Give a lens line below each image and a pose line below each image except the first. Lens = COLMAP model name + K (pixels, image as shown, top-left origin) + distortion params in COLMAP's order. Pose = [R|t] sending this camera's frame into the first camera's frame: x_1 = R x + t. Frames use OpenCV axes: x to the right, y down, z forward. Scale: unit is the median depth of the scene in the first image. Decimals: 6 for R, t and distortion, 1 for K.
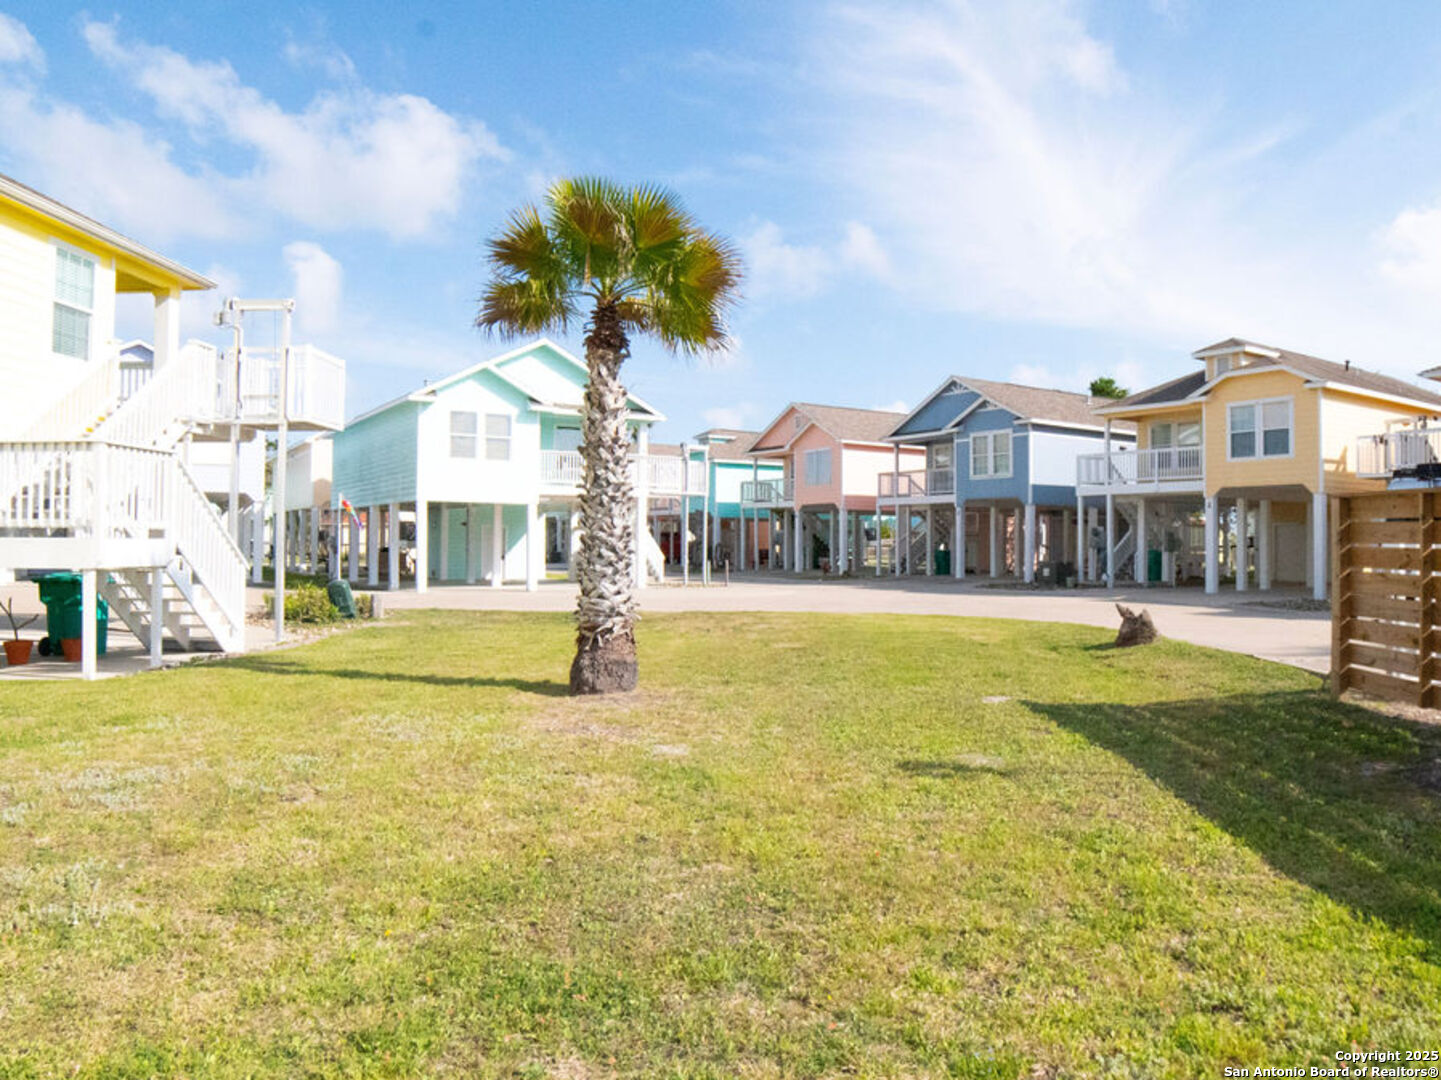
lens RADIAL K [[1063.4, 0, 720.5], [0, 1063.4, 540.0], [0, 0, 1]] dist [-0.119477, 0.003080]
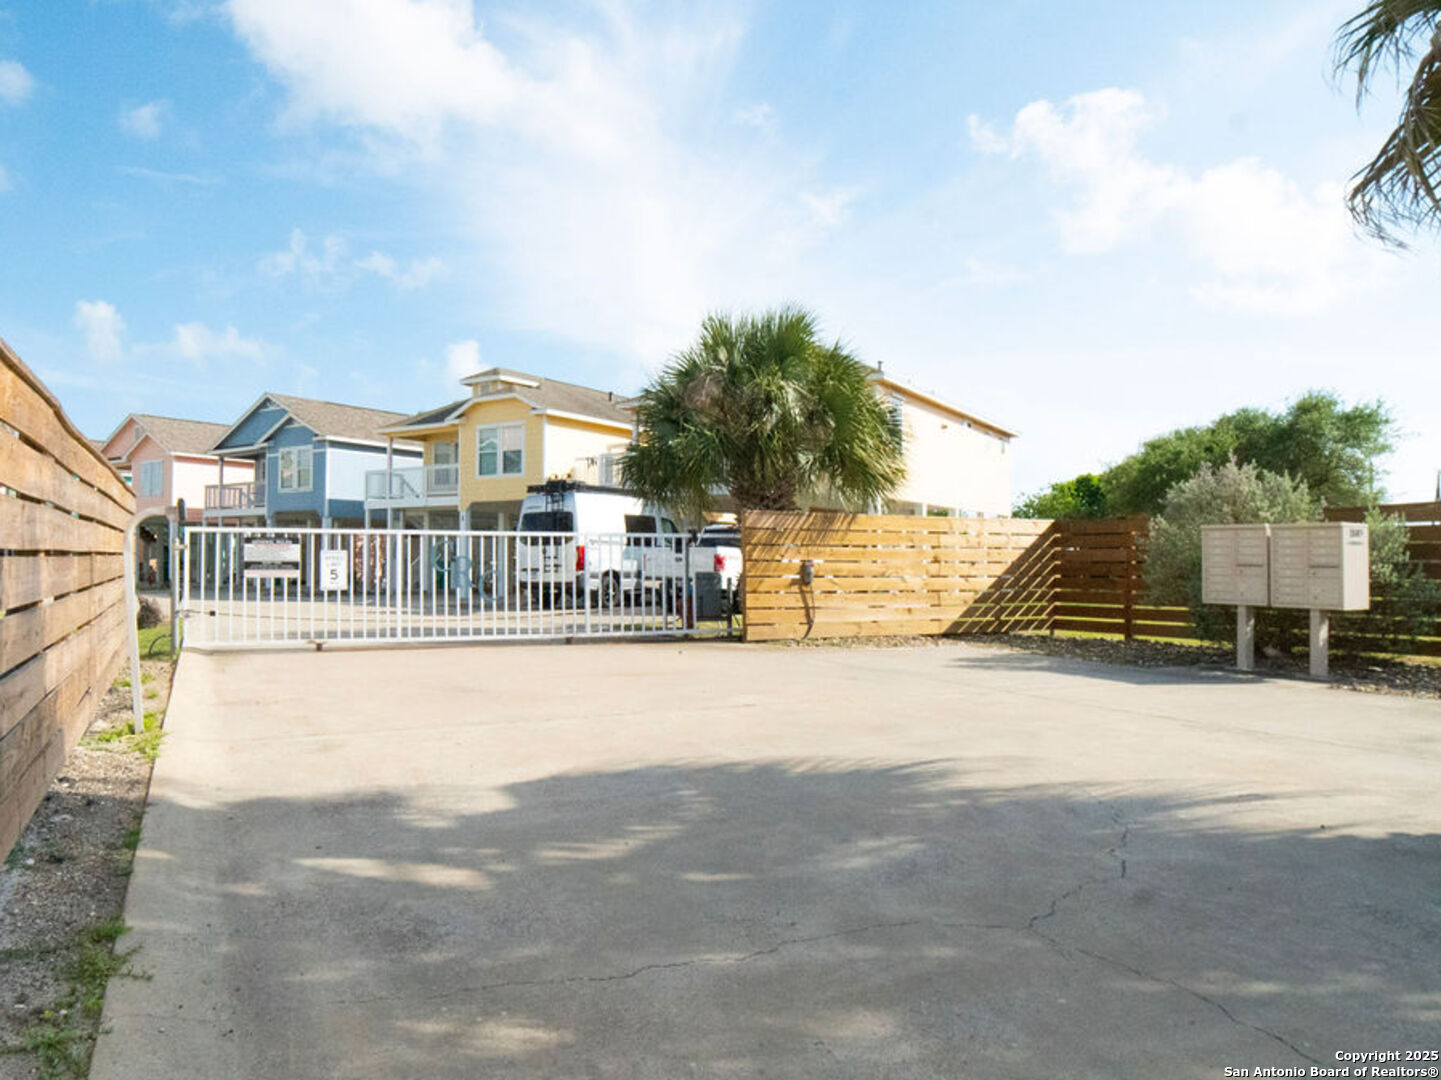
lens RADIAL K [[1063.4, 0, 720.5], [0, 1063.4, 540.0], [0, 0, 1]] dist [-0.119477, 0.003080]
pose [[0.917627, 0.005776, 0.397400, 0.239053], [0.001065, 0.999855, -0.016991, 0.007418], [-0.397441, 0.016015, 0.917488, -0.117100]]
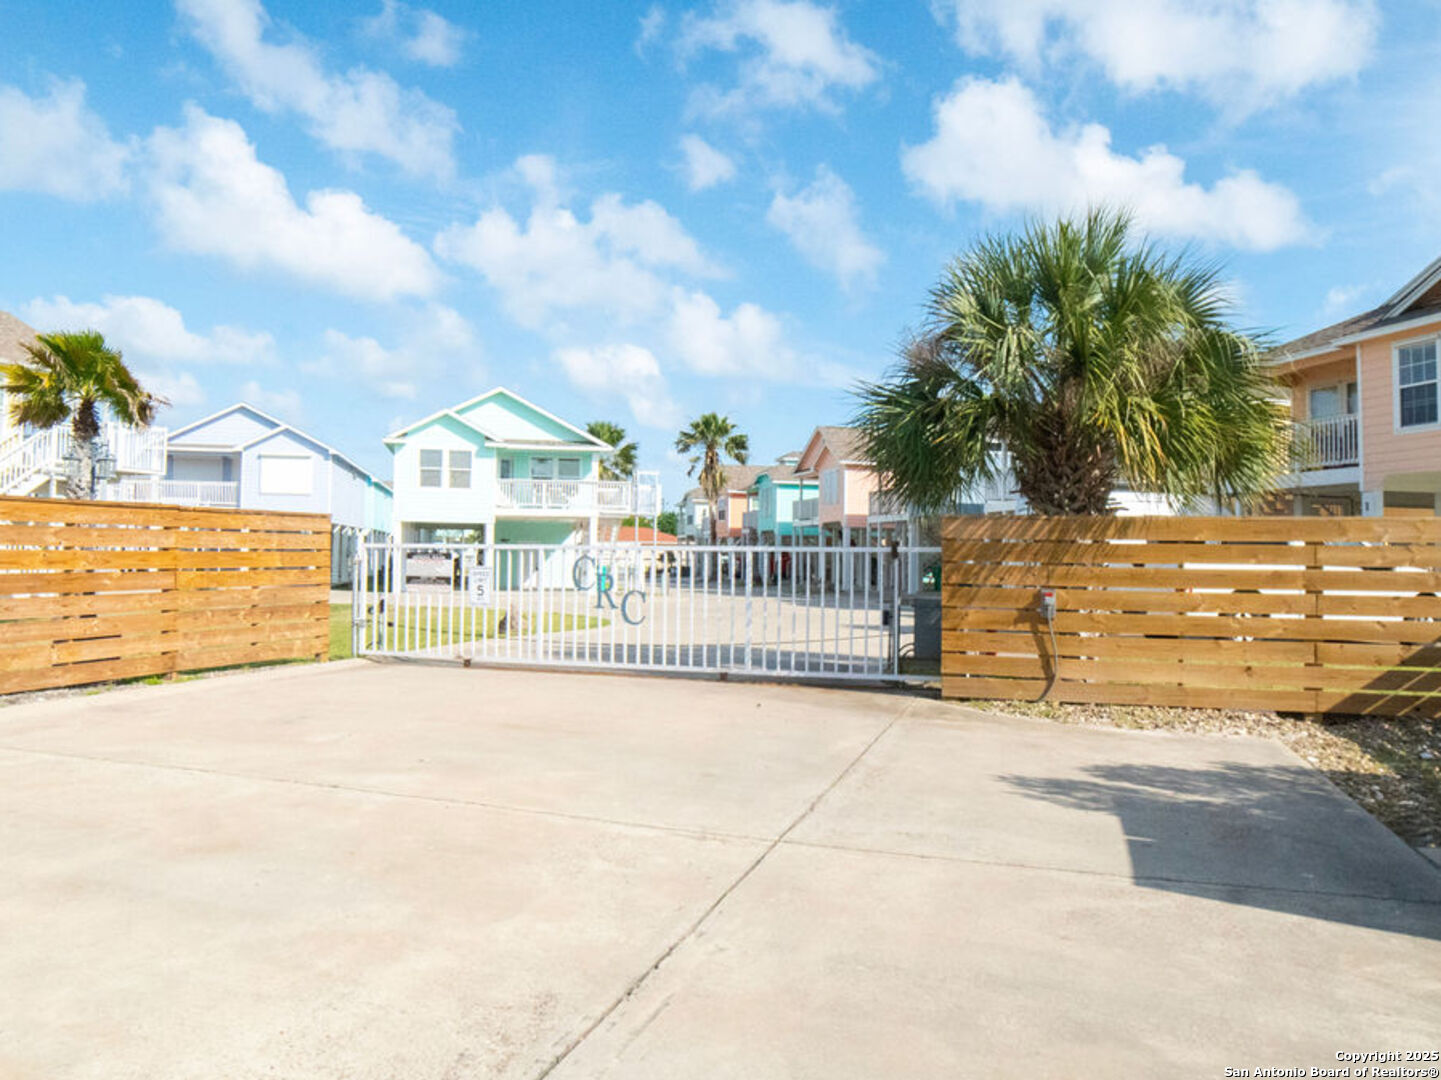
lens RADIAL K [[1088.3, 0, 712.4], [0, 1088.3, 531.7], [0, 0, 1]] dist [-0.102055, 0.003105]
pose [[0.922997, -0.000487, -0.384807, 0.475876], [-0.008612, 0.999723, -0.021921, 0.000405], [0.384711, 0.023547, 0.922737, -0.044493]]
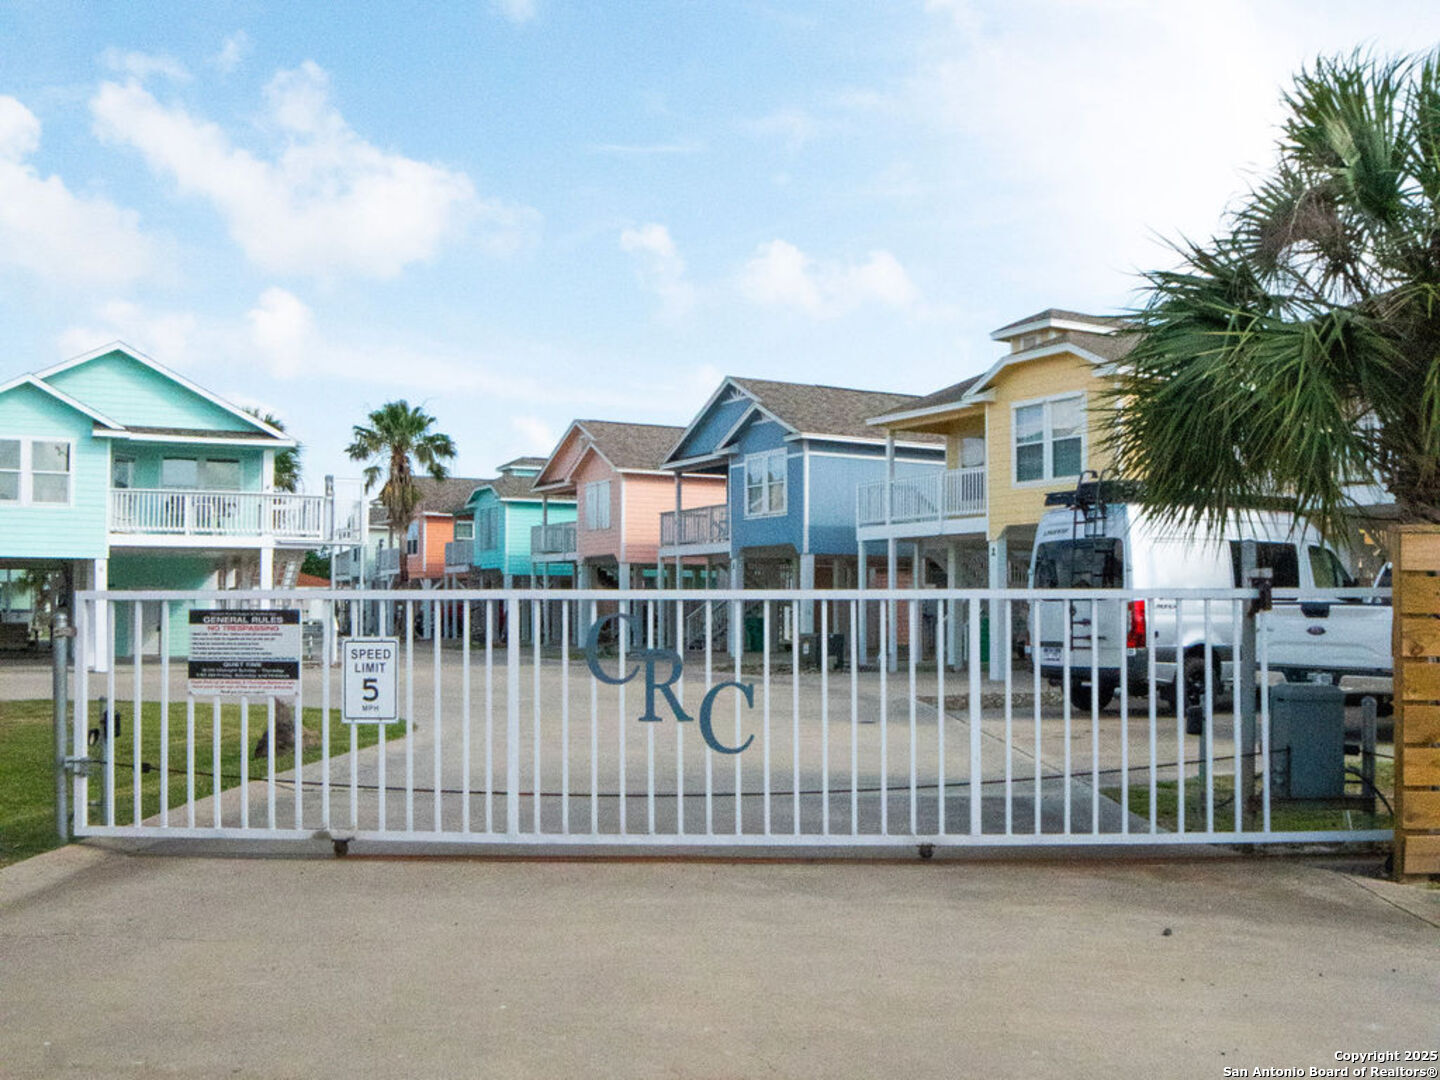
lens RADIAL K [[1397.9, 0, 722.4], [0, 1397.9, 581.2], [0, 0, 1]] dist [-0.103840, 0.000526]
pose [[0.993988, -0.005003, -0.109373, 0.339028], [0.003270, 0.999866, -0.016012, -0.000350], [0.109439, 0.015558, 0.993872, 0.056337]]
